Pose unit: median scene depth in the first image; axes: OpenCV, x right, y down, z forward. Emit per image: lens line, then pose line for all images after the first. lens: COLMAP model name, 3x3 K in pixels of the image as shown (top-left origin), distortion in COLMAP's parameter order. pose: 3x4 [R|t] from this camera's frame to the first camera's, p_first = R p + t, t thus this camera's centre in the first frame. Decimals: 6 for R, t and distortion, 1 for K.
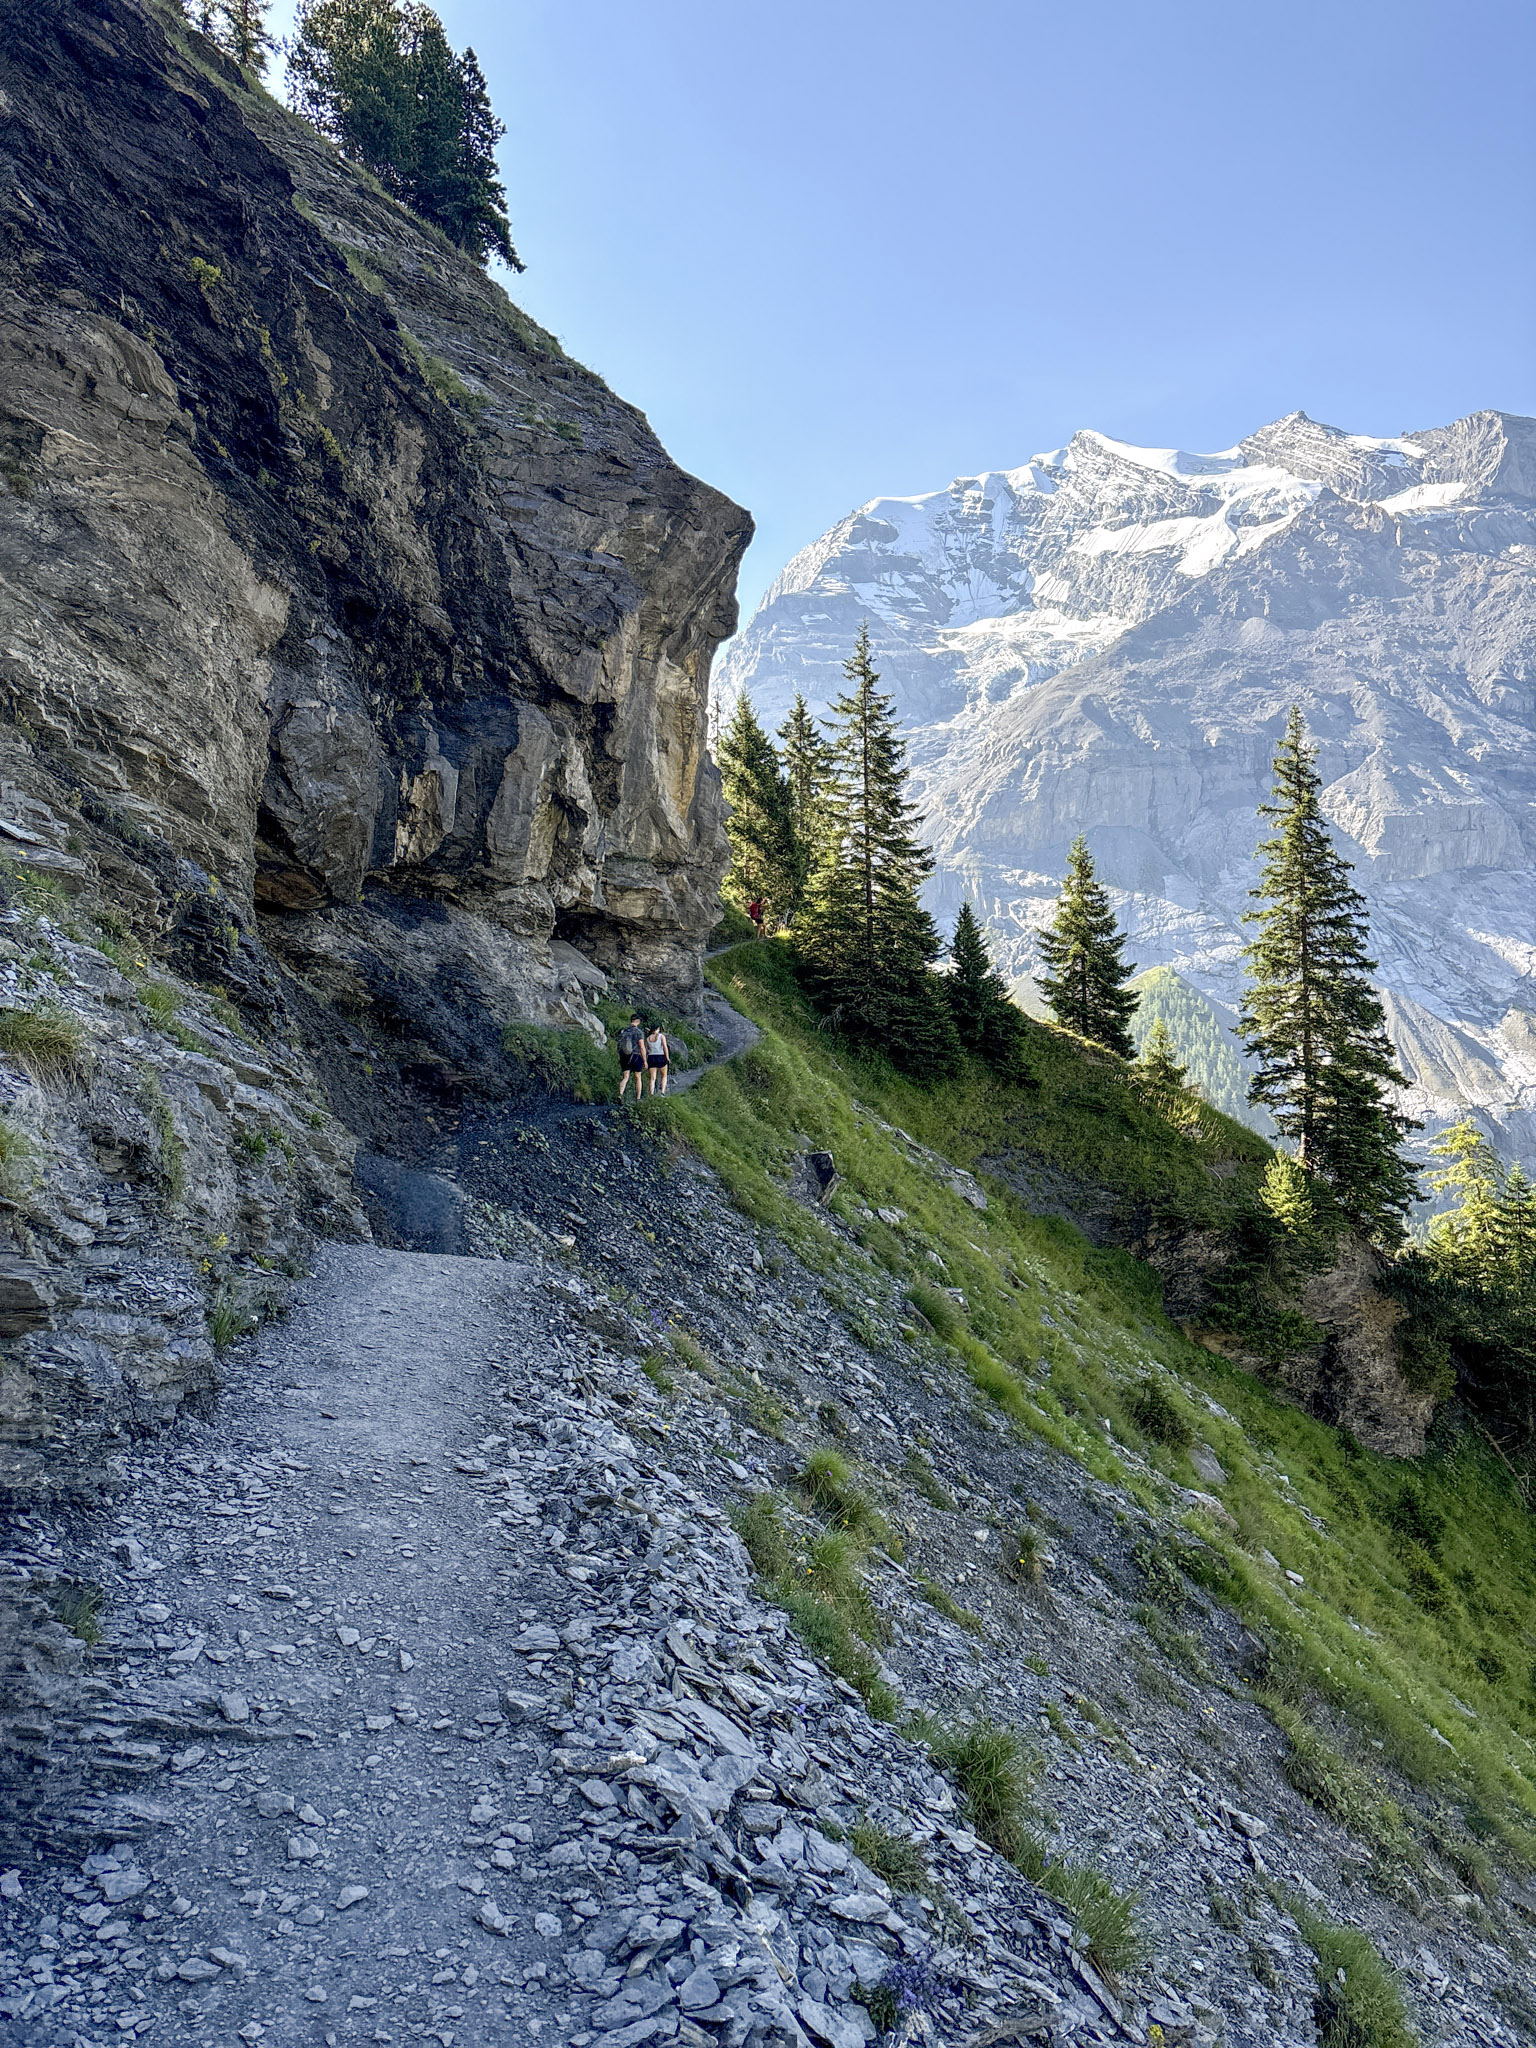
lens RADIAL K [[1633.0, 0, 902.6], [0, 1633.0, 983.2], [0, 0, 1]] dist [-0.001245, -0.004535]
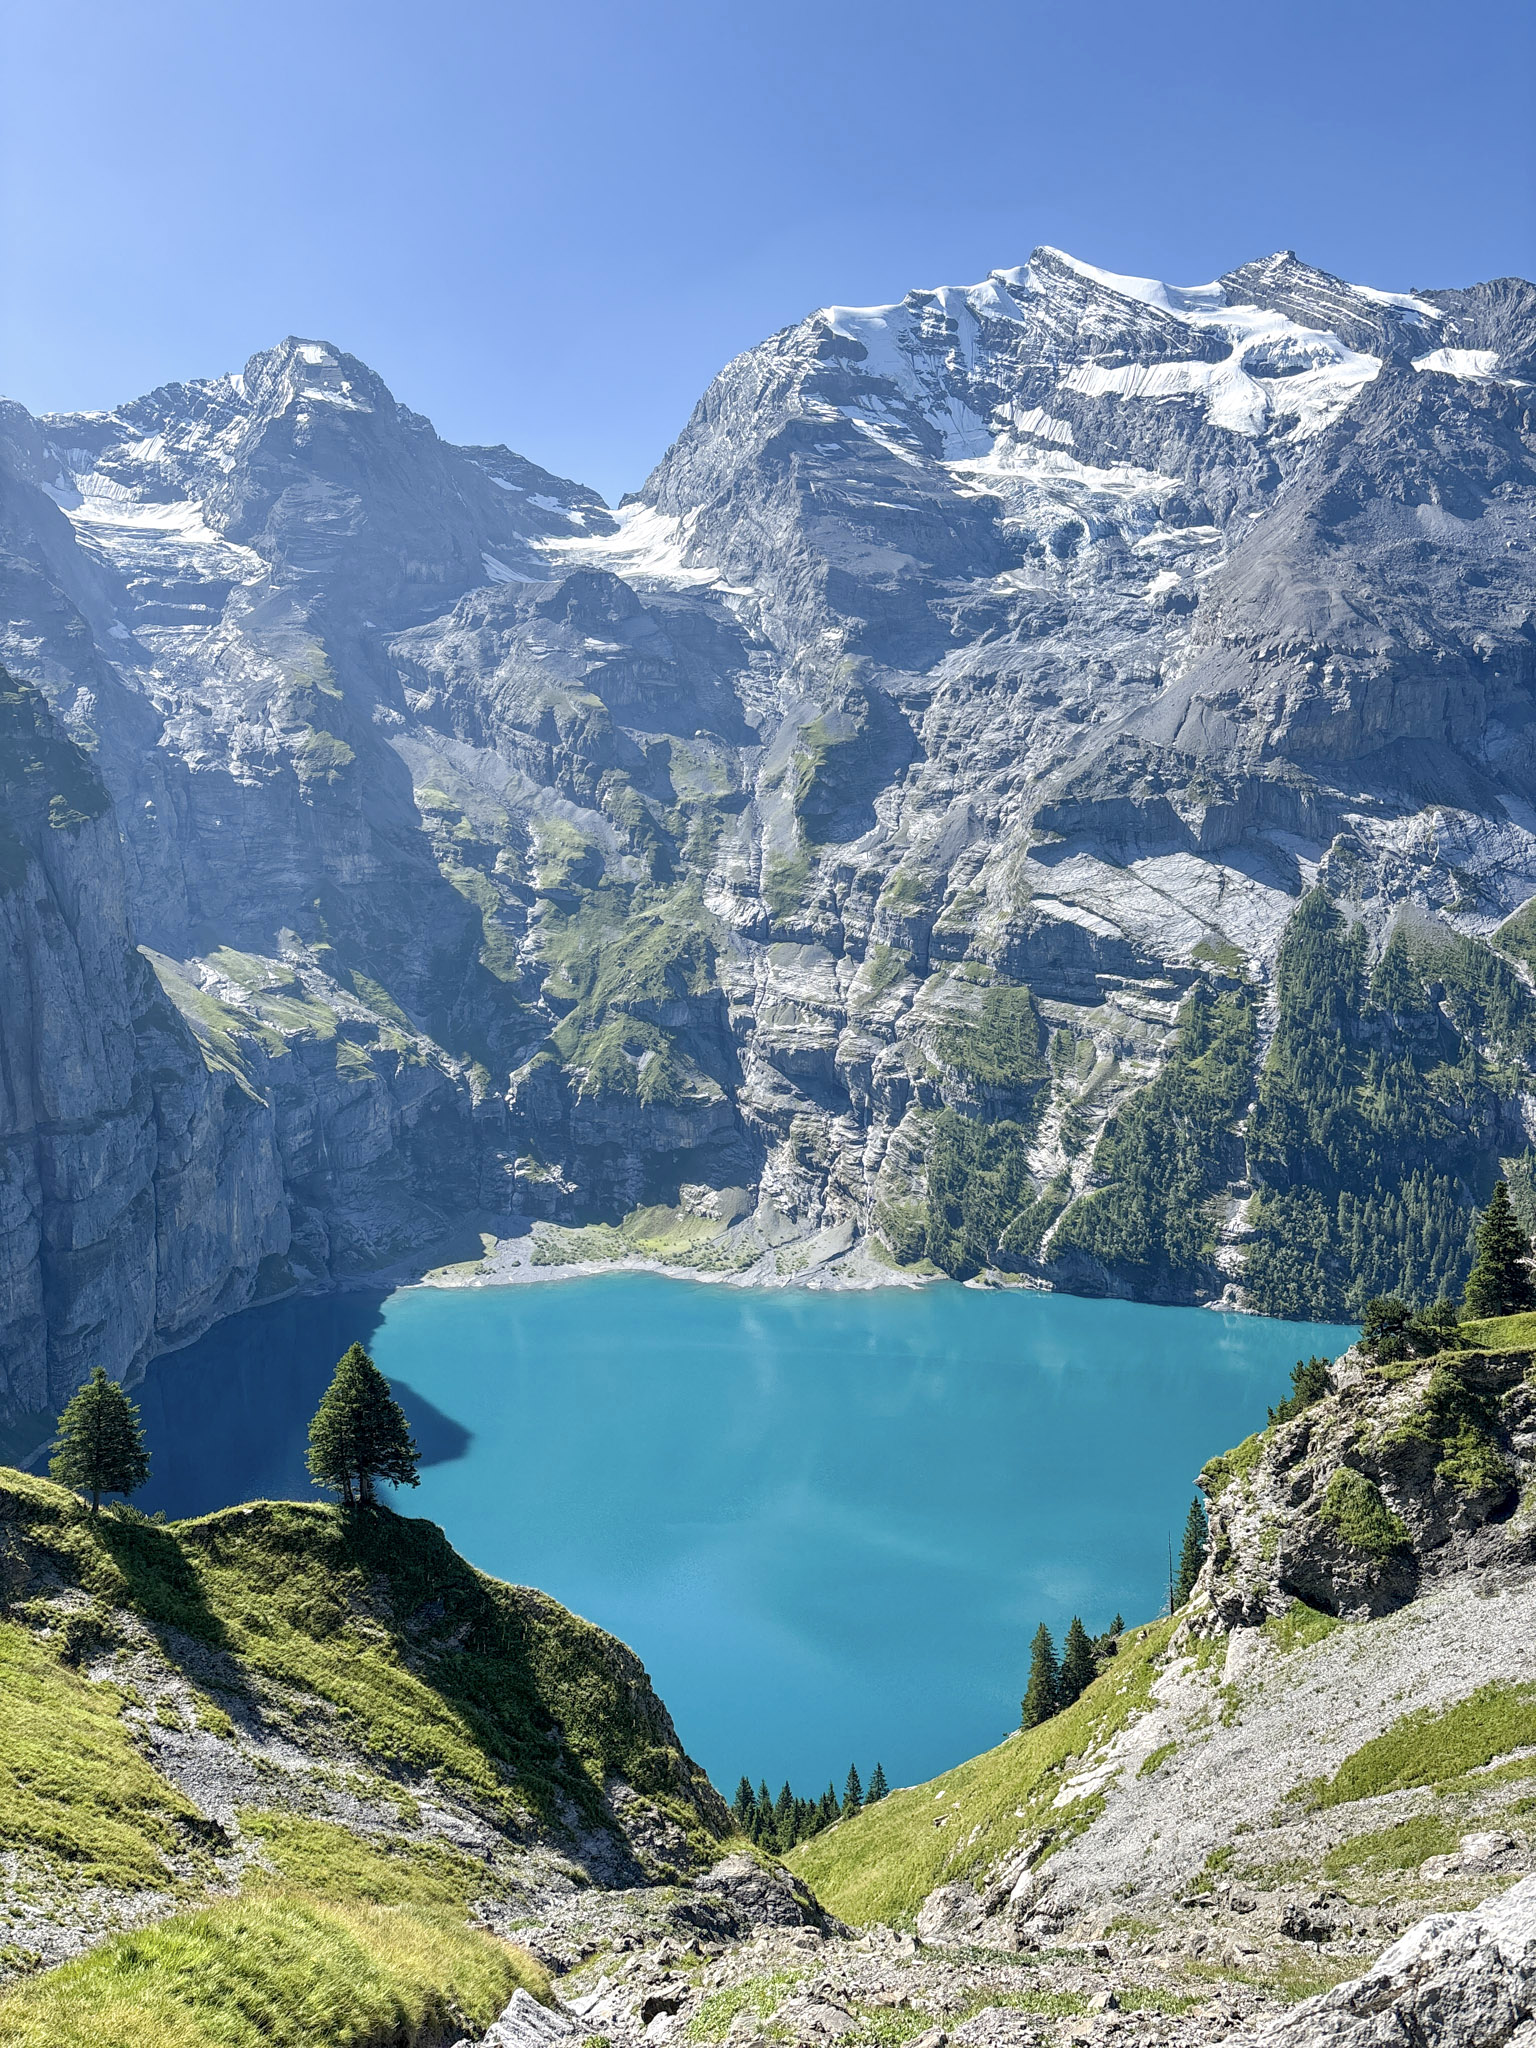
lens RADIAL K [[1562.2, 0, 795.0], [0, 1562.2, 1033.1], [0, 0, 1]] dist [0.080498, -0.114134]
pose [[0.981014, -0.011785, 0.193576, -0.251608], [-0.021249, 0.985610, 0.167692, -0.041305], [-0.192767, -0.168622, 0.966648, 0.056762]]
